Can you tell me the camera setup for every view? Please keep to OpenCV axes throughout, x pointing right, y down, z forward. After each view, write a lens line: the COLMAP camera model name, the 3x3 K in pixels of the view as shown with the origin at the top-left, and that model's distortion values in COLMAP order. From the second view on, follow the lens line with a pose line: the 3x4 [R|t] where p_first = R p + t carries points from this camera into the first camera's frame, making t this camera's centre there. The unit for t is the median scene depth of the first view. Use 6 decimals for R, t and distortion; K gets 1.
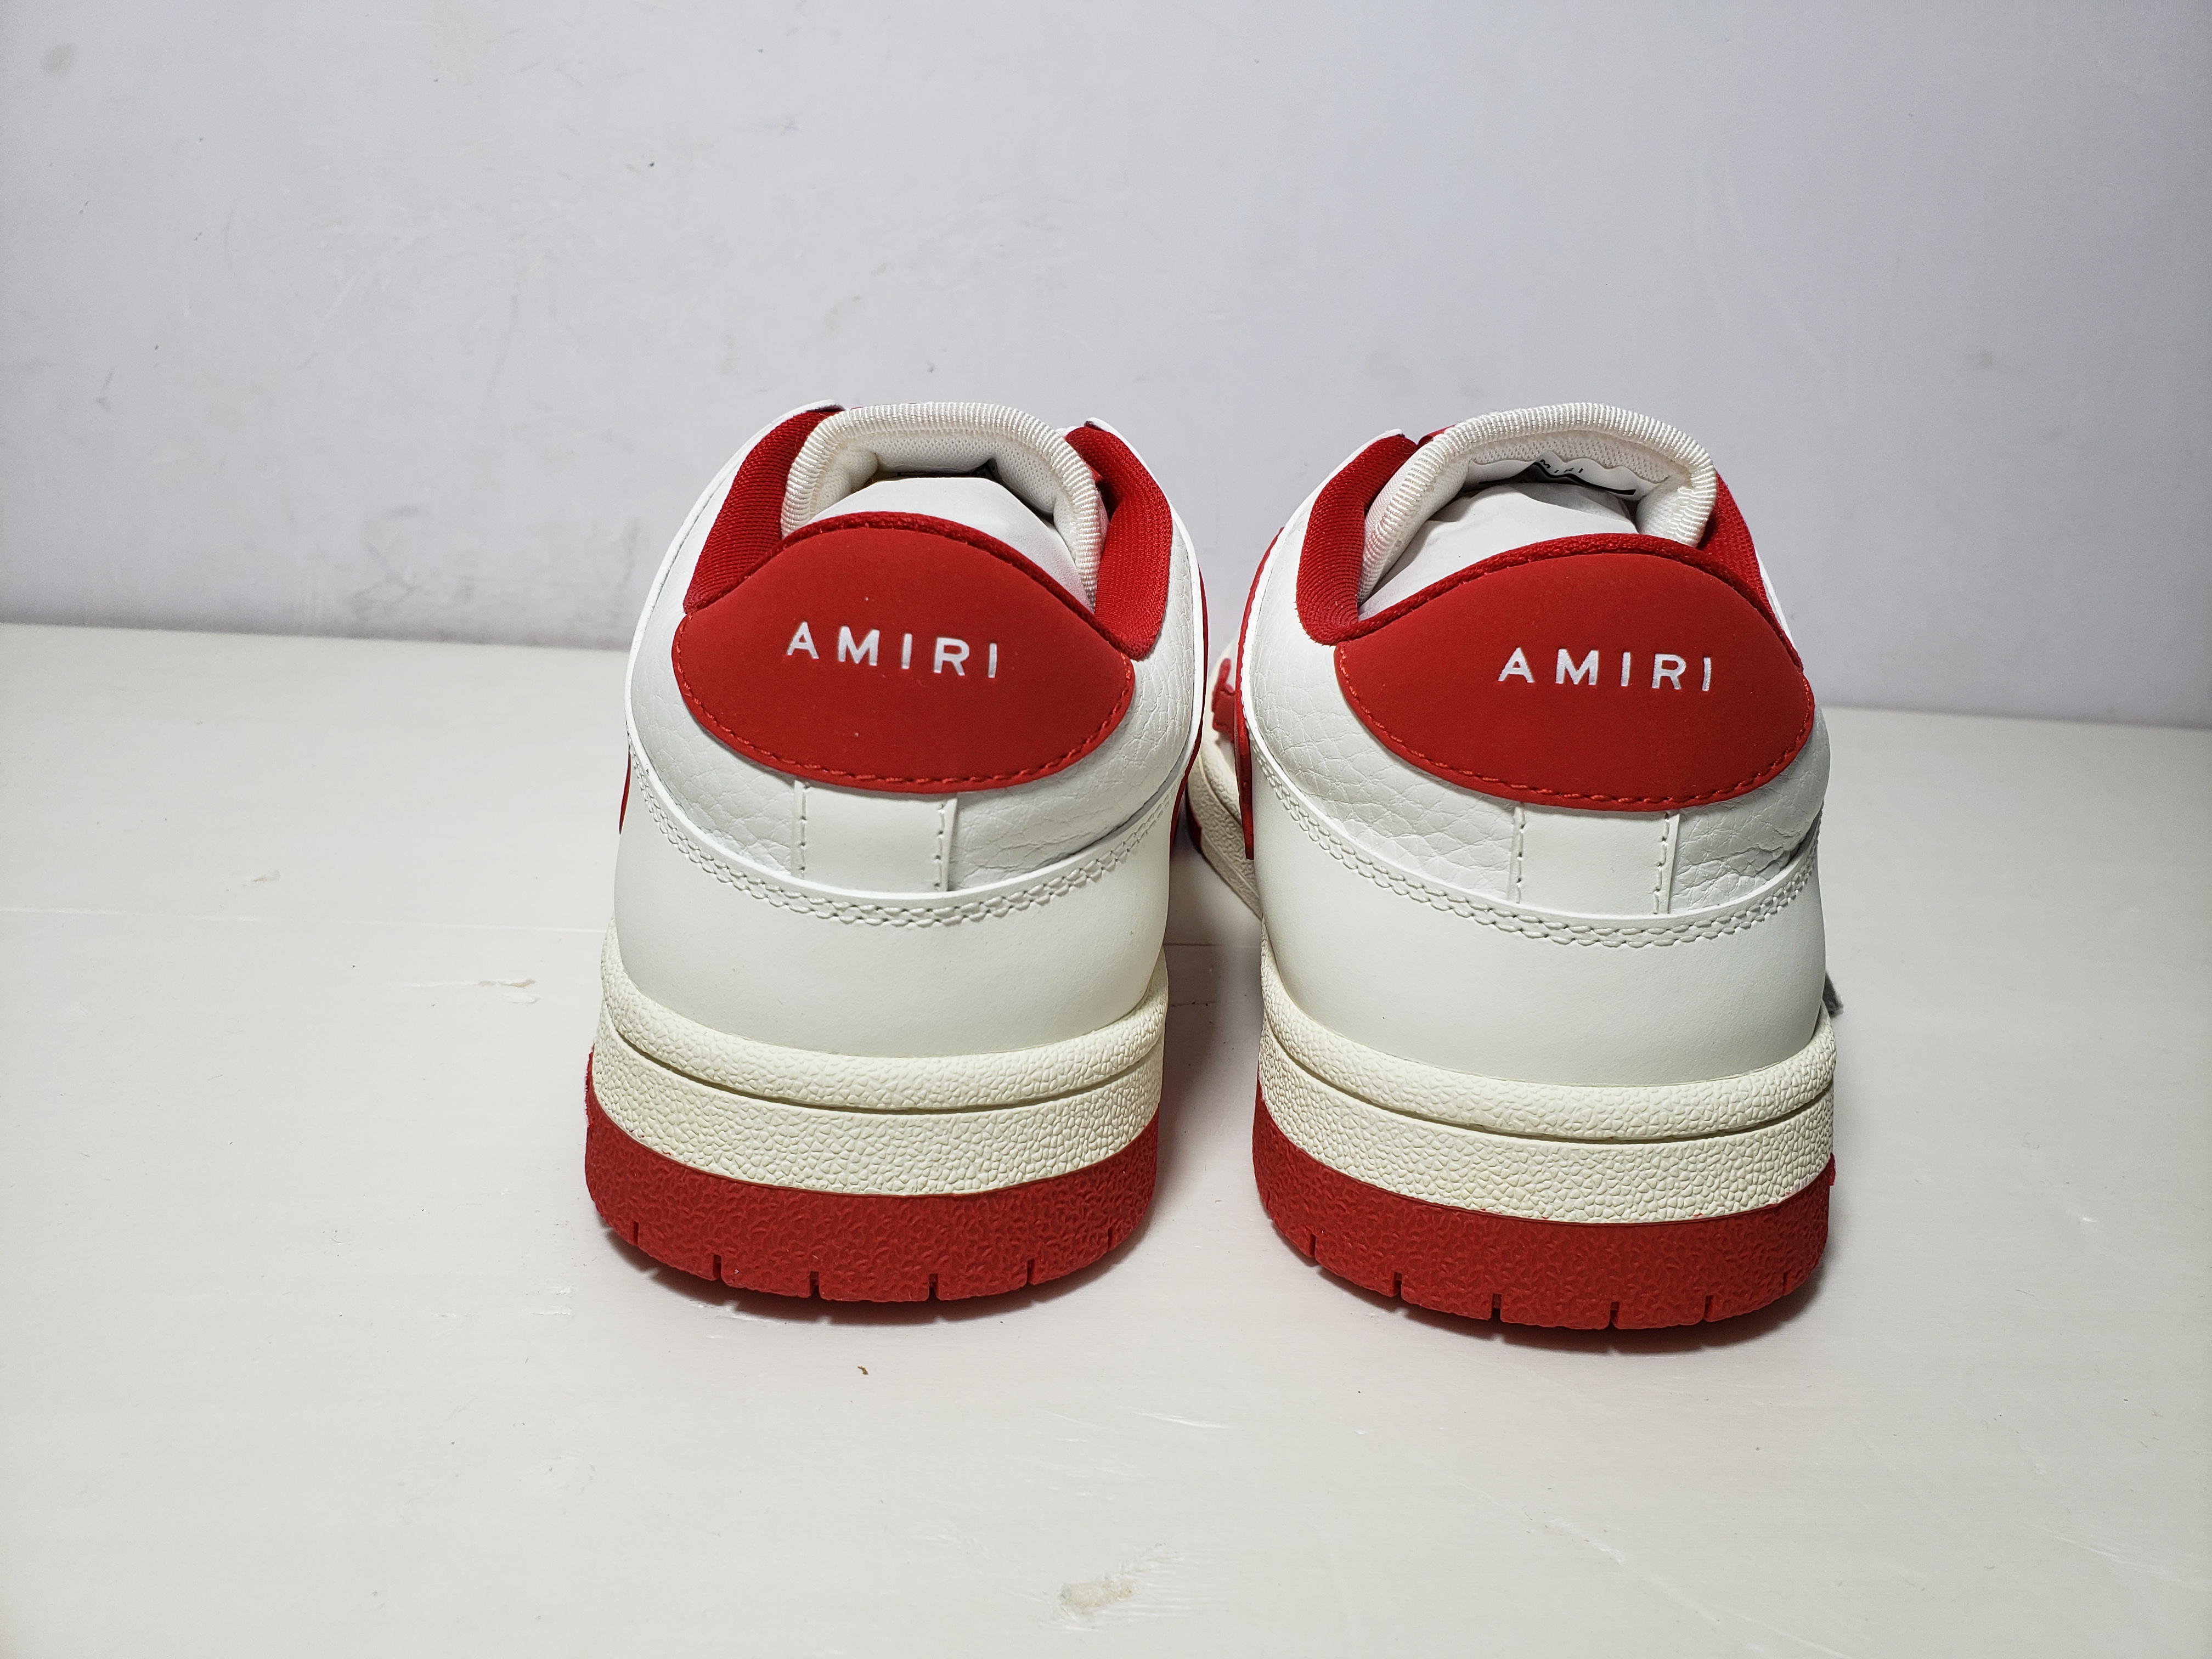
lens RADIAL K [[1739.4, 0, 1118.6], [0, 1739.4, 826.3], [0, 0, 1]] dist [-0.033648, 0.035298]
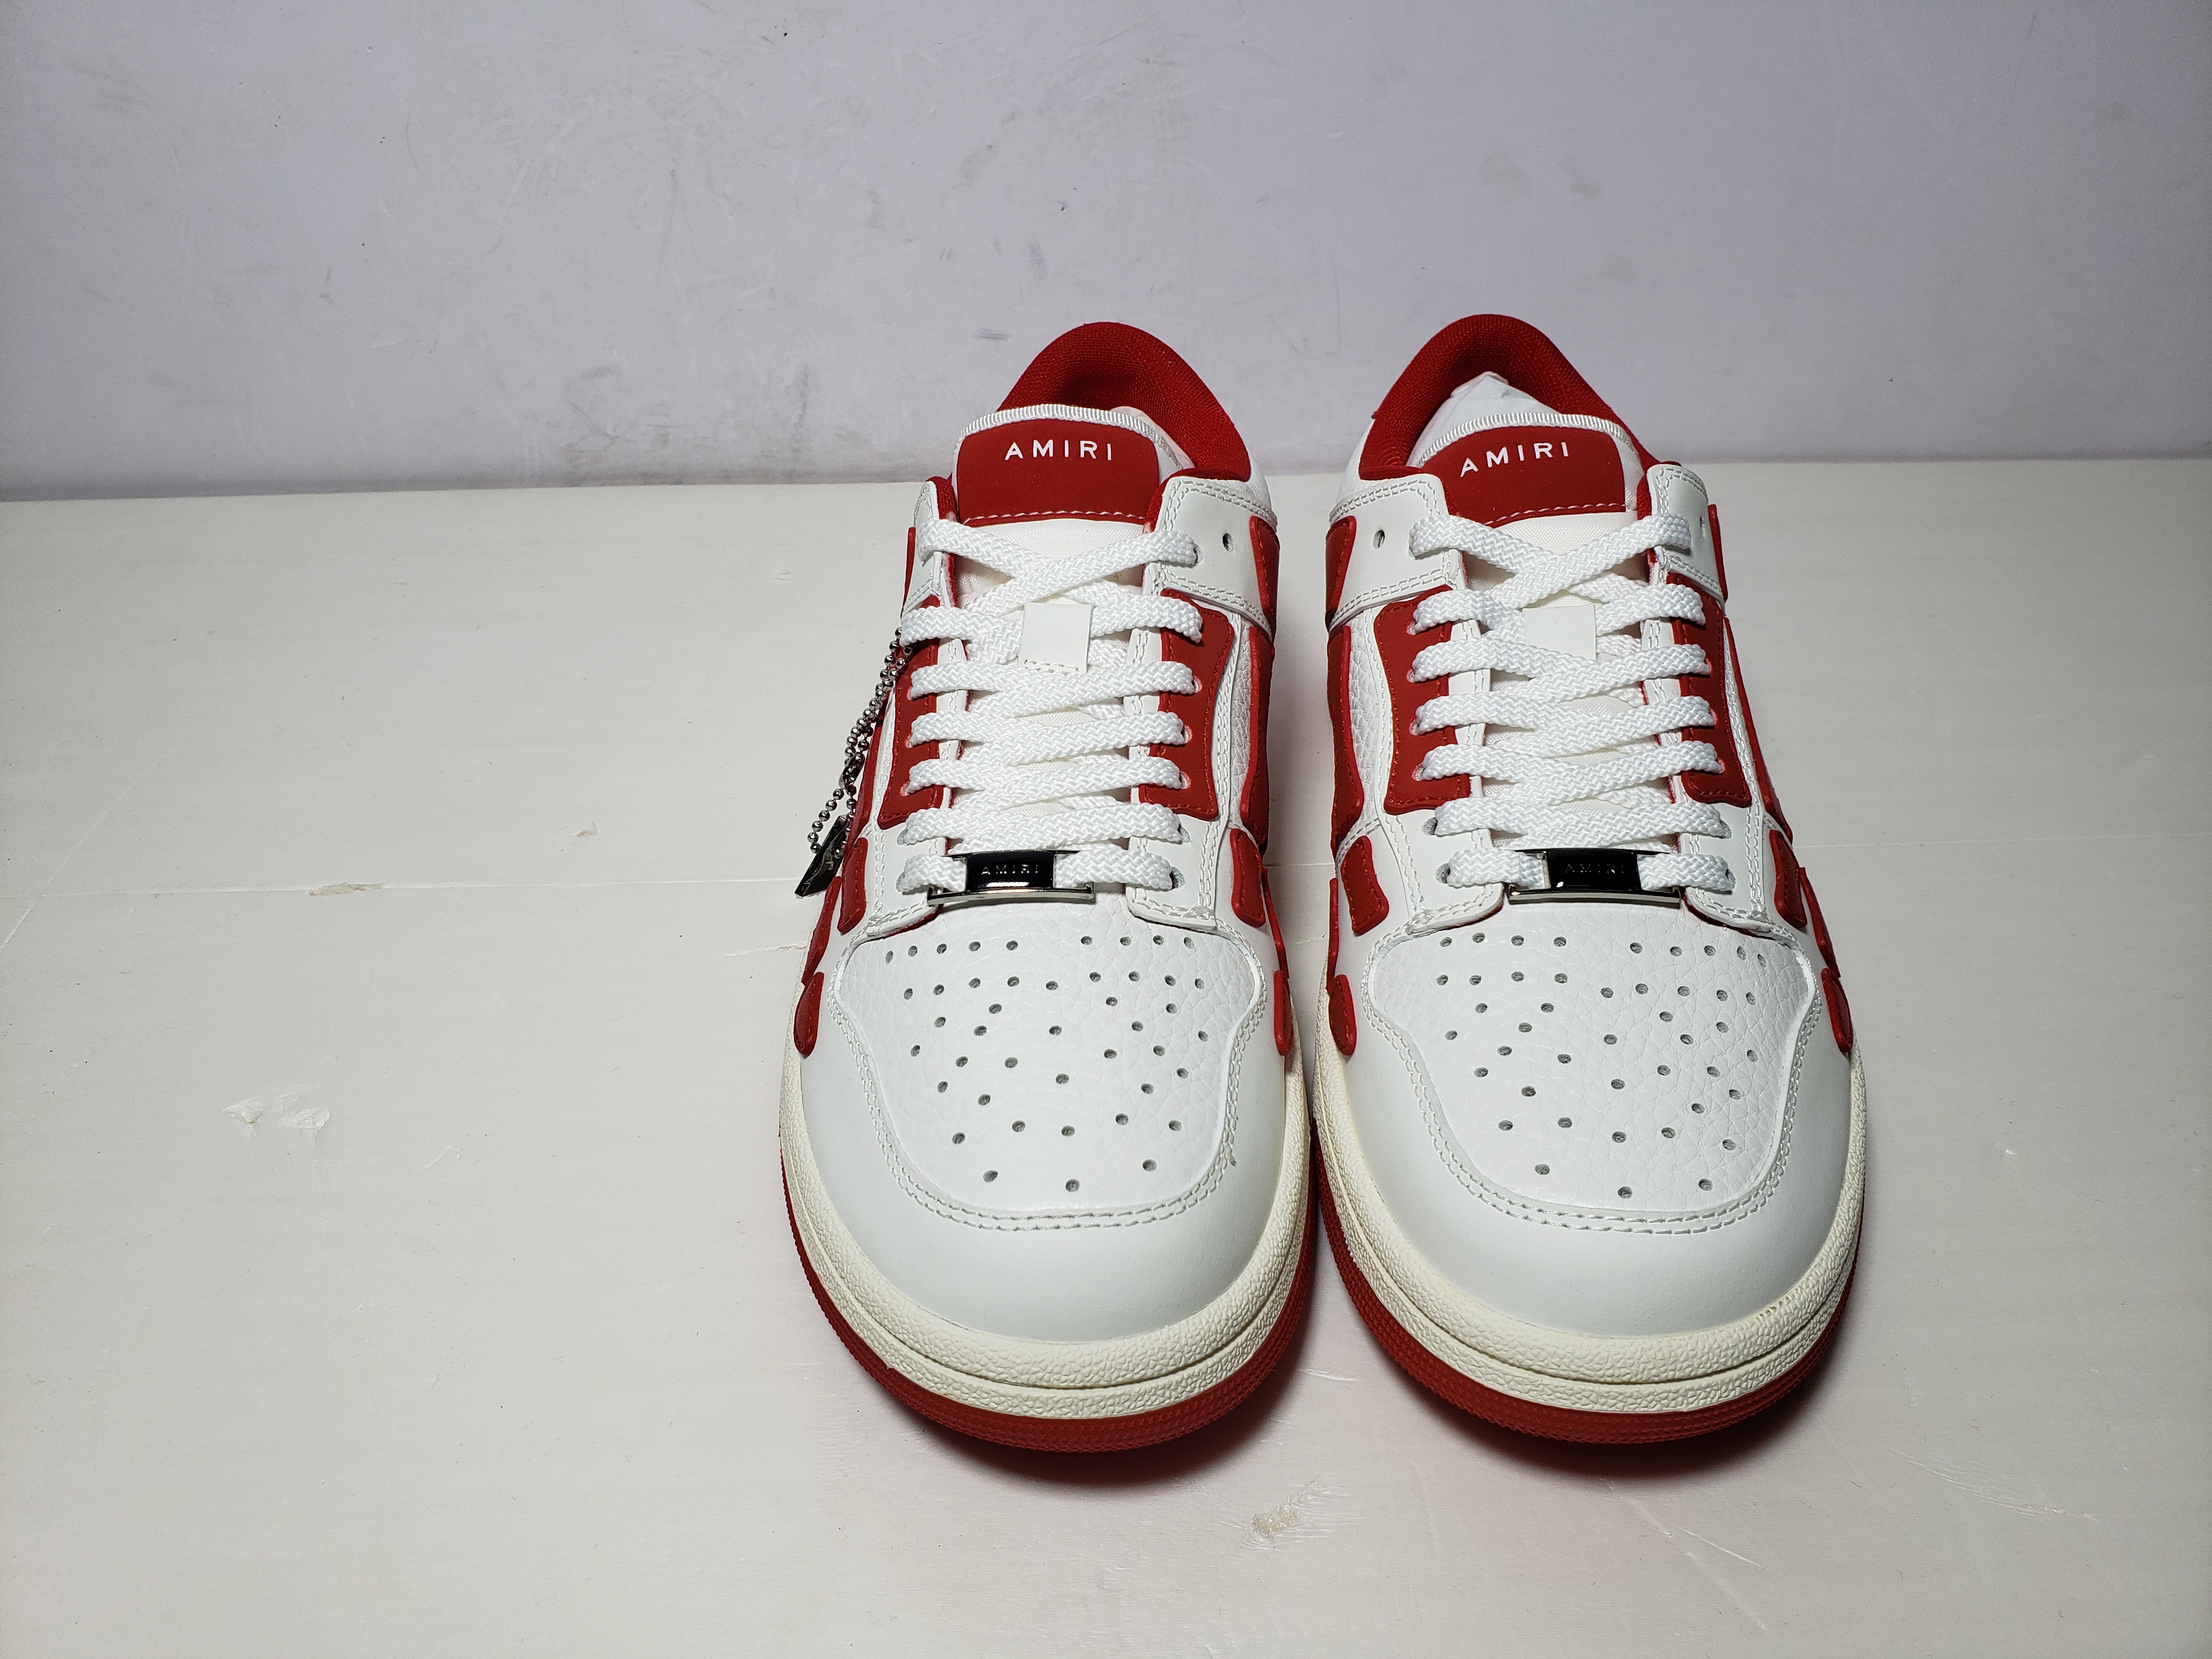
lens RADIAL K [[1739.4, 0, 1095.2], [0, 1739.4, 819.1], [0, 0, 1]] dist [-0.033648, 0.035298]
pose [[0.994927, -0.033934, -0.094702, -0.001604], [0.061644, 0.949594, 0.307362, -0.236420], [0.079498, -0.311640, 0.946869, -0.116068]]
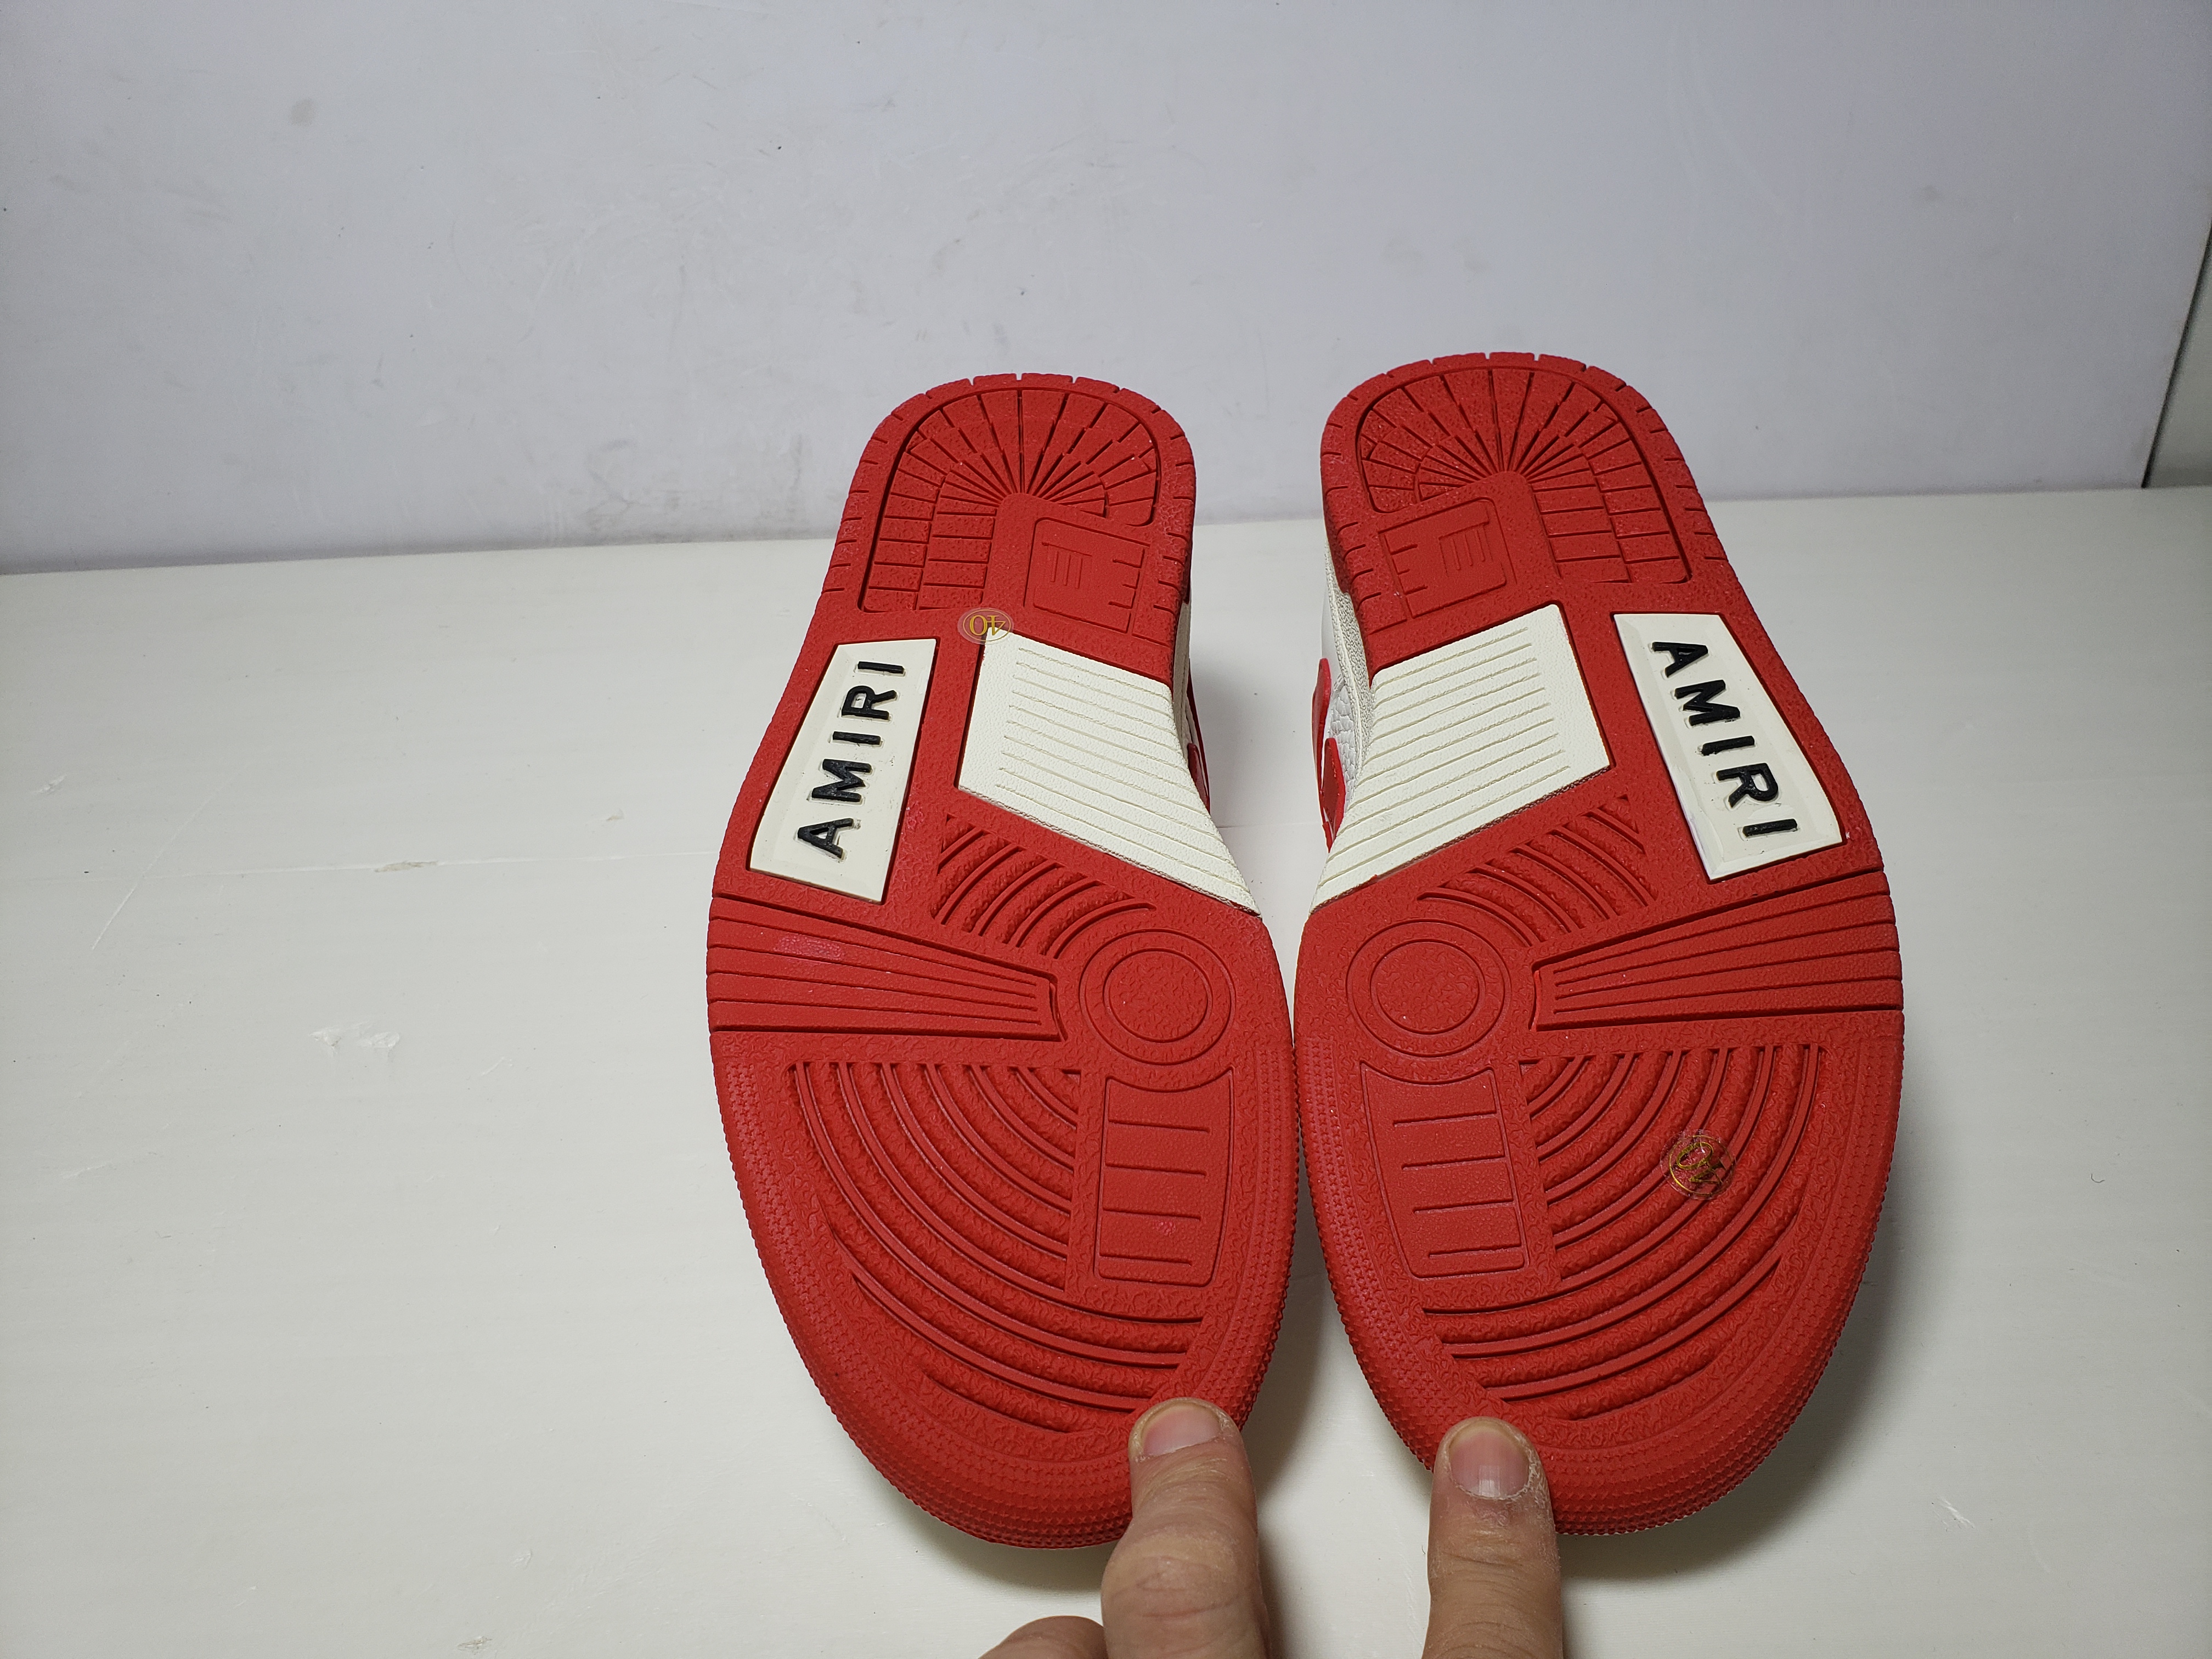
lens RADIAL K [[1739.4, 0, 1095.5], [0, 1739.4, 826.6], [0, 0, 1]] dist [-0.033648, 0.035298]
pose [[0.994227, -0.061649, -0.087813, 0.025991], [0.081210, 0.967273, 0.240392, -0.191845], [0.070119, -0.246136, 0.966696, -0.263980]]
